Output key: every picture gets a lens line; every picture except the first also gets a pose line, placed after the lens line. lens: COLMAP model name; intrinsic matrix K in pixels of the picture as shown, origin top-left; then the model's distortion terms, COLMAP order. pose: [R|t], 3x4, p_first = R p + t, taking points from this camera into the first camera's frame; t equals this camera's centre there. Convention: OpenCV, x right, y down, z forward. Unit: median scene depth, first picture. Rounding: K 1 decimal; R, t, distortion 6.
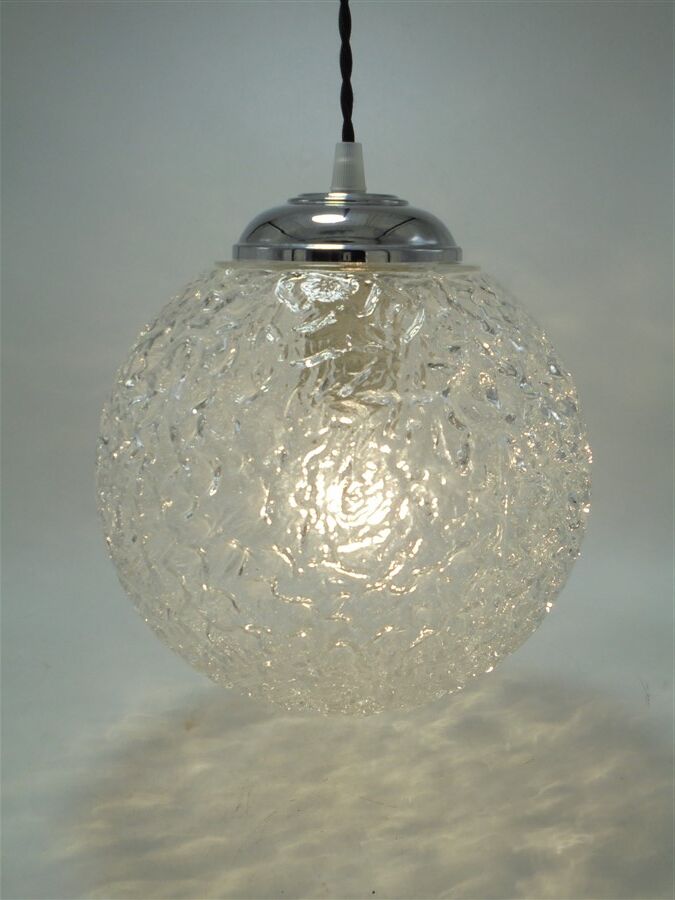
lens RADIAL K [[973.4, 0, 343.5], [0, 973.4, 456.0], [0, 0, 1]] dist [0.002578, 0.000000]
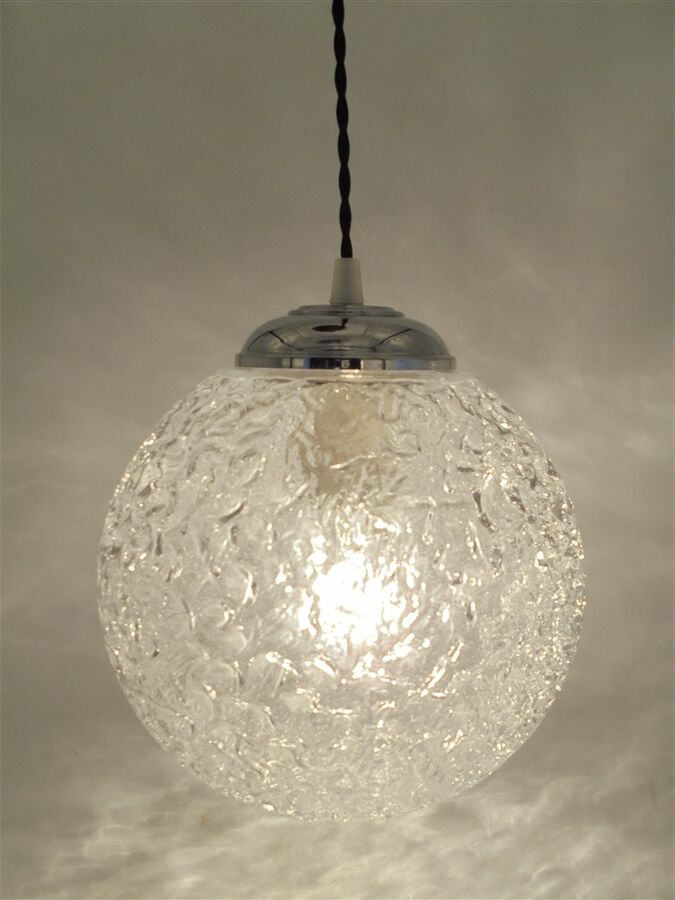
lens RADIAL K [[876.8, 0, 342.2], [0, 876.8, 457.2], [0, 0, 1]] dist [-0.033972, 0.000000]
pose [[0.988457, -0.016627, 0.150583, -0.157614], [0.030854, 0.995221, -0.092644, -0.022547], [-0.148323, 0.096220, 0.984247, 0.102039]]
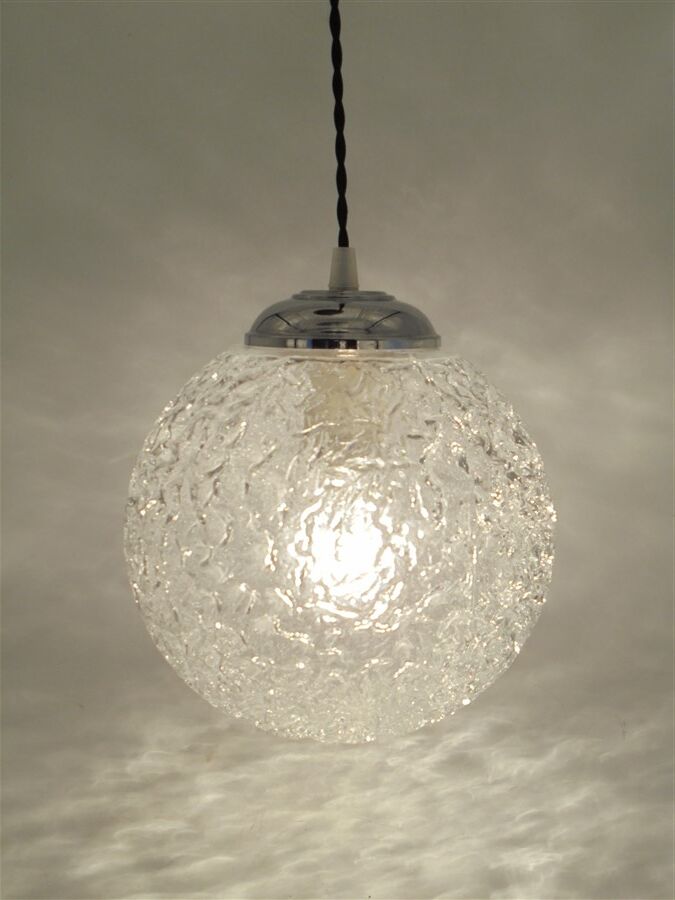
lens RADIAL K [[973.4, 0, 347.4], [0, 973.4, 460.2], [0, 0, 1]] dist [0.002578, 0.000000]
pose [[0.999949, 0.000771, -0.010100, 0.023532], [-0.001420, 0.997921, -0.064431, 0.011227], [0.010029, 0.064442, 0.997871, -0.170313]]
